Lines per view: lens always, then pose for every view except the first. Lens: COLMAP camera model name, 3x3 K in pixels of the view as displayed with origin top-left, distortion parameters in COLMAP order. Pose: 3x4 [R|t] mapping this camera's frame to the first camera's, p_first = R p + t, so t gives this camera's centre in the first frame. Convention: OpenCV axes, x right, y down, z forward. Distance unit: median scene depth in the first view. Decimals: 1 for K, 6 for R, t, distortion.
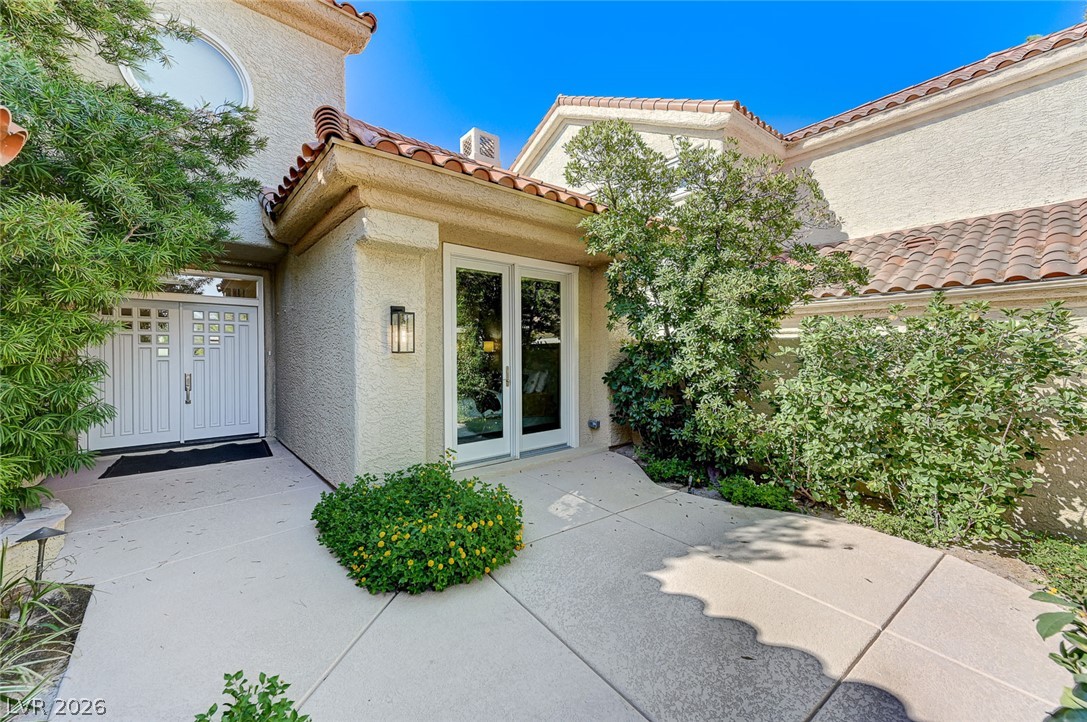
lens RADIAL K [[427.4, 0, 543.6], [0, 427.4, 357.7], [0, 0, 1]] dist [0.022080, 0.000343]
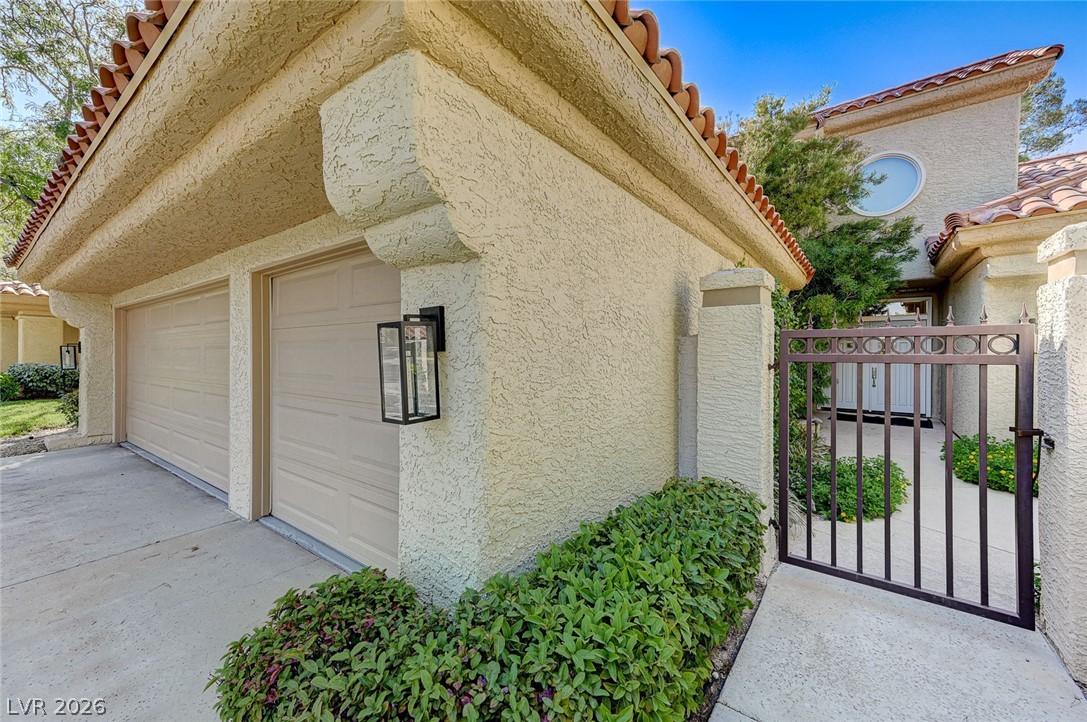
lens RADIAL K [[427.4, 0, 543.6], [0, 427.4, 357.7], [0, 0, 1]] dist [0.022080, 0.000343]
pose [[0.216813, 0.011455, -0.976146, 0.663715], [-0.015230, 0.999849, 0.008350, 0.010000], [0.976094, 0.013057, 0.216955, -0.751895]]
